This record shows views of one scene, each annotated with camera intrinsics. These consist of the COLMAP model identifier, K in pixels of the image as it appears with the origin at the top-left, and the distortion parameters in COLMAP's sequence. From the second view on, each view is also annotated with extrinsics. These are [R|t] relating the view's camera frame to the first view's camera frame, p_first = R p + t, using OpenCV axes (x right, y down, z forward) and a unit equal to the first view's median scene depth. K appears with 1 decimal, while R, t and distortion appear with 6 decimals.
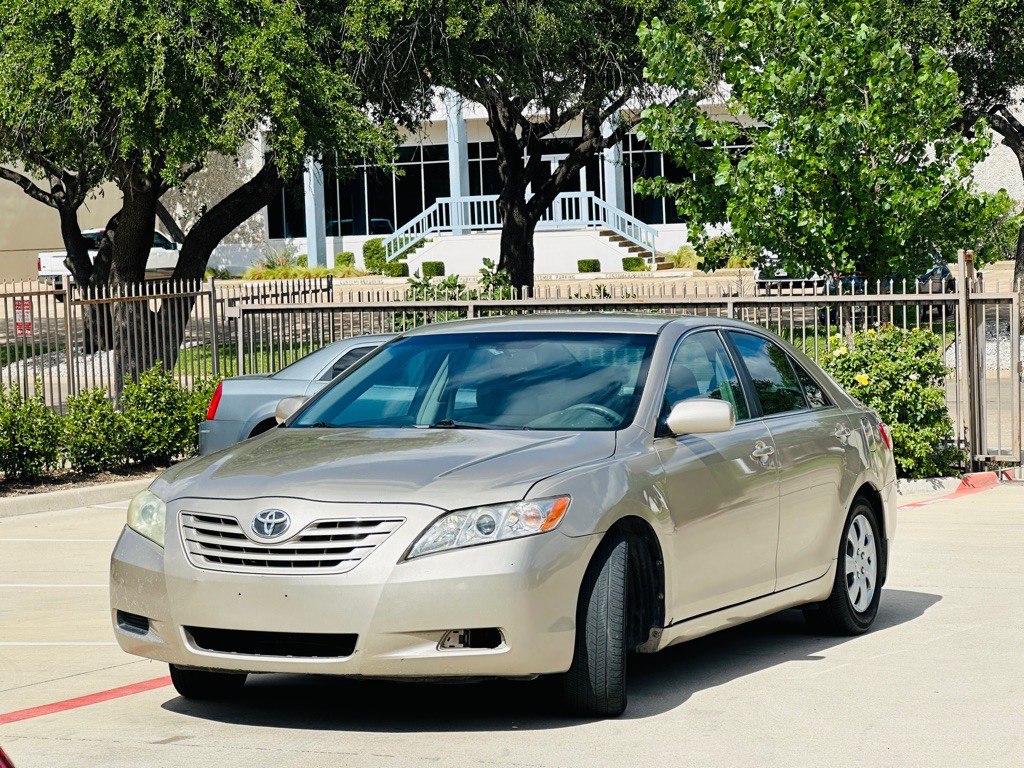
lens RADIAL K [[2220.2, 0, 512.0], [0, 2220.2, 384.0], [0, 0, 1]] dist [-0.285306, 0.550092]
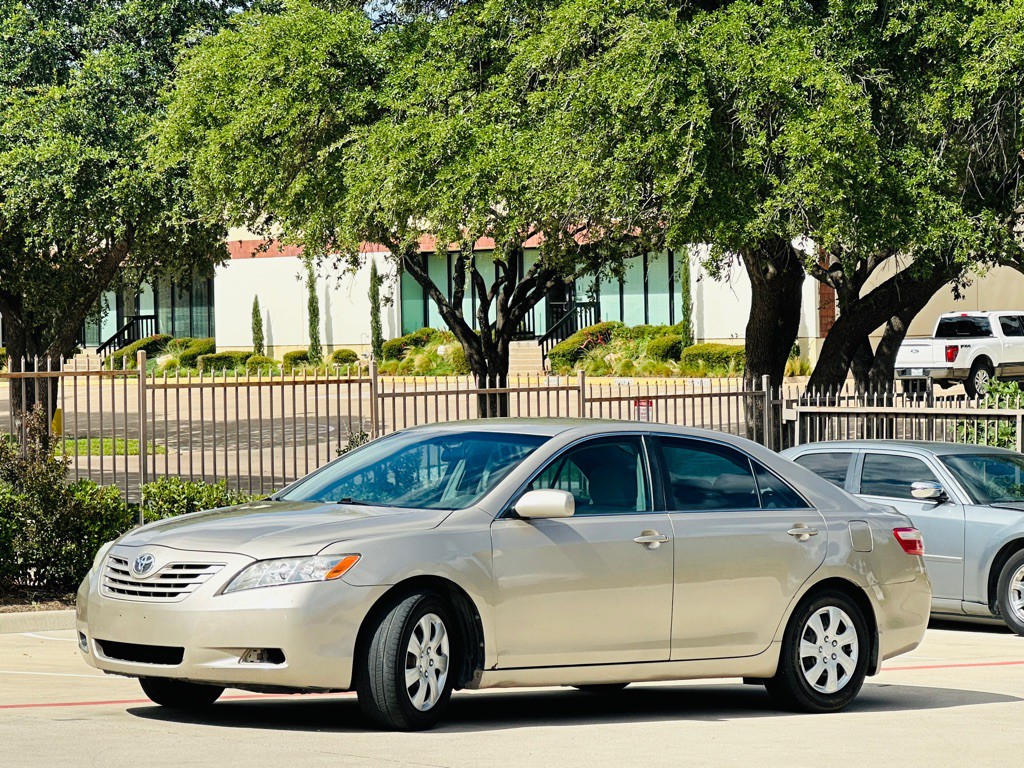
lens RADIAL K [[2719.4, 0, 512.0], [0, 2719.4, 384.0], [0, 0, 1]] dist [0.056143, 1.708309]
pose [[0.934818, 0.022574, -0.354409, 0.682468], [-0.038095, 0.998593, -0.036877, 0.006067], [0.353078, 0.047974, 0.934363, -0.477268]]
